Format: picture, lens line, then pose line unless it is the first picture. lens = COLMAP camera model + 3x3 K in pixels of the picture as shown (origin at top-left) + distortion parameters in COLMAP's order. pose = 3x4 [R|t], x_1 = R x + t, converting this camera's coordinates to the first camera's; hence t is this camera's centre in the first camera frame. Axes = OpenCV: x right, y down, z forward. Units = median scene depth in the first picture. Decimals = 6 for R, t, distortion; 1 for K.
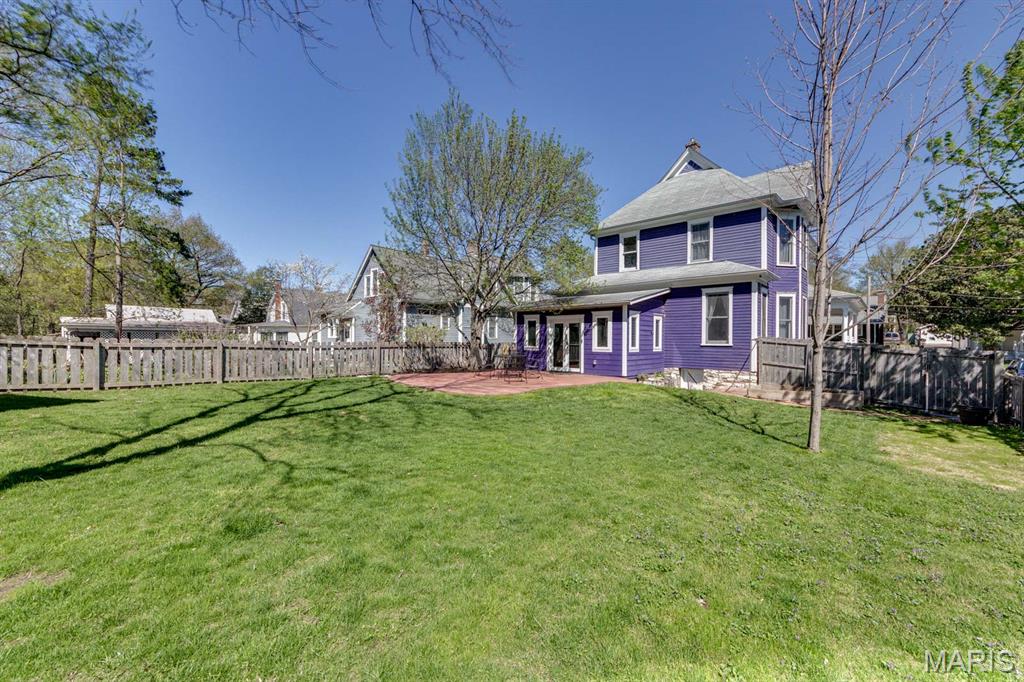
lens RADIAL K [[413.5, 0, 507.7], [0, 413.5, 342.3], [0, 0, 1]] dist [-0.006726, 0.000222]
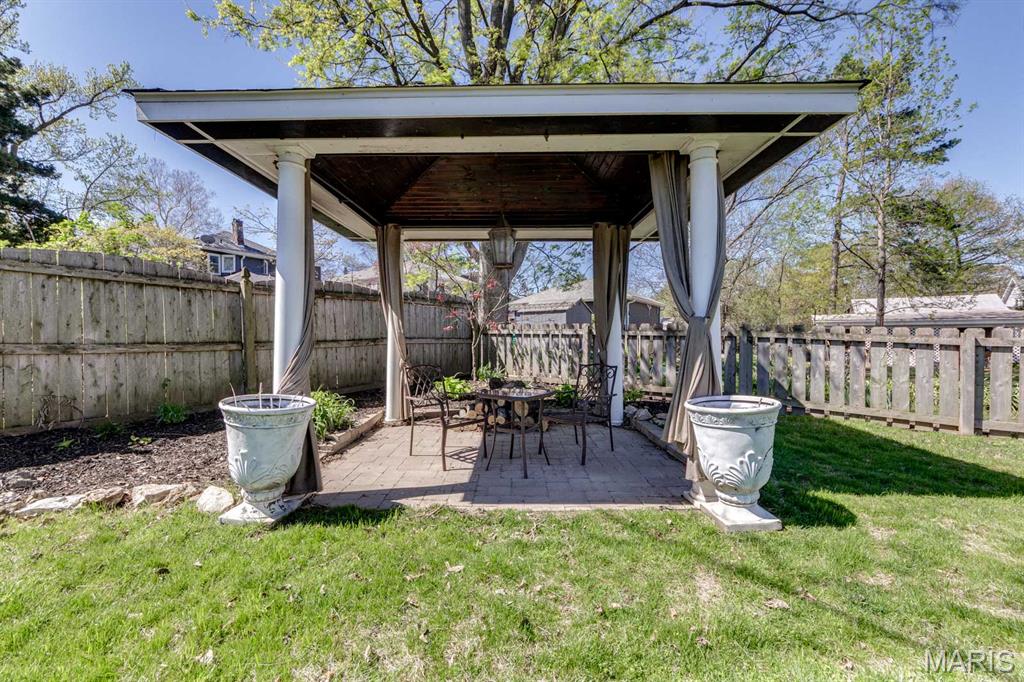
lens RADIAL K [[407.2, 0, 508.3], [0, 407.2, 341.8], [0, 0, 1]] dist [-0.002170, 0.002923]
pose [[0.133500, 0.000423, -0.991049, -0.345508], [-0.001911, 0.999998, 0.000170, 0.003939], [0.991047, 0.001872, 0.133501, 0.224049]]
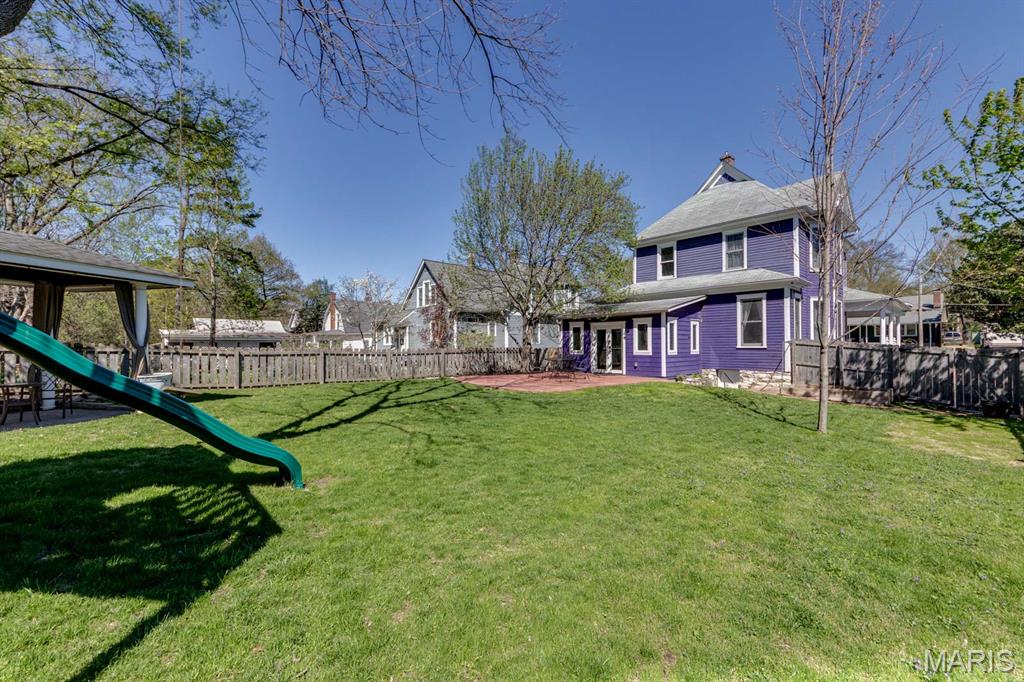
lens RADIAL K [[413.5, 0, 508.9], [0, 413.5, 342.6], [0, 0, 1]] dist [-0.006726, 0.000222]
pose [[0.996508, -0.012482, -0.082558, -0.033347], [0.011521, 0.999860, -0.012107, -0.000396], [0.082698, 0.011113, 0.996513, -0.119474]]
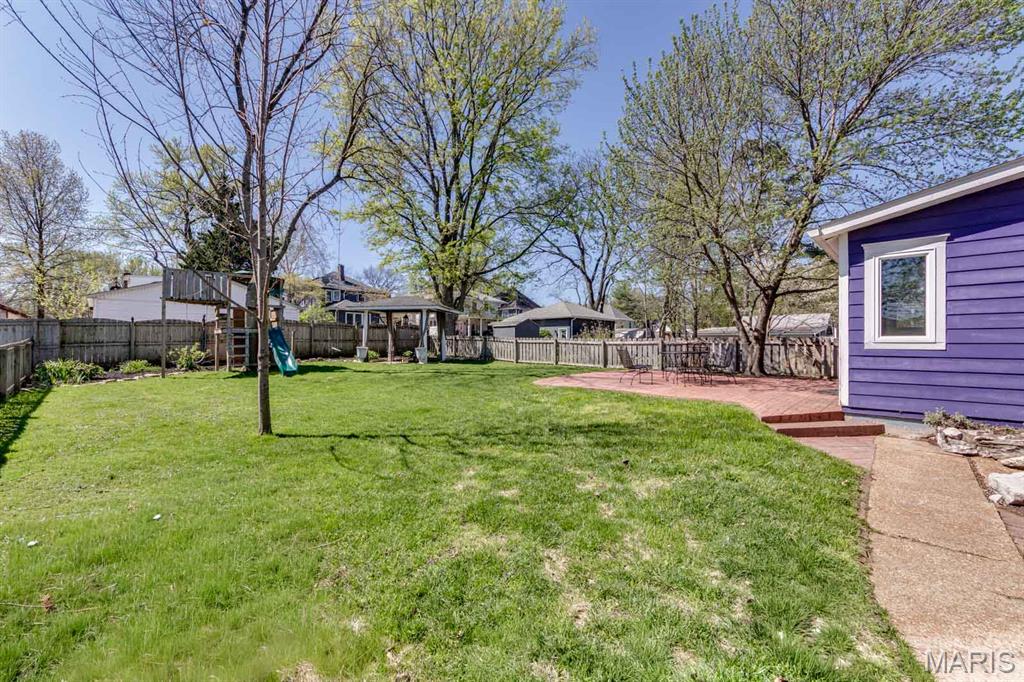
lens RADIAL K [[407.2, 0, 509.4], [0, 407.2, 335.5], [0, 0, 1]] dist [-0.002170, 0.002923]
pose [[-0.037815, -0.030002, -0.998834, 0.680727], [-0.008799, 0.999520, -0.029689, 0.025307], [0.999246, 0.007666, -0.038061, 0.634881]]
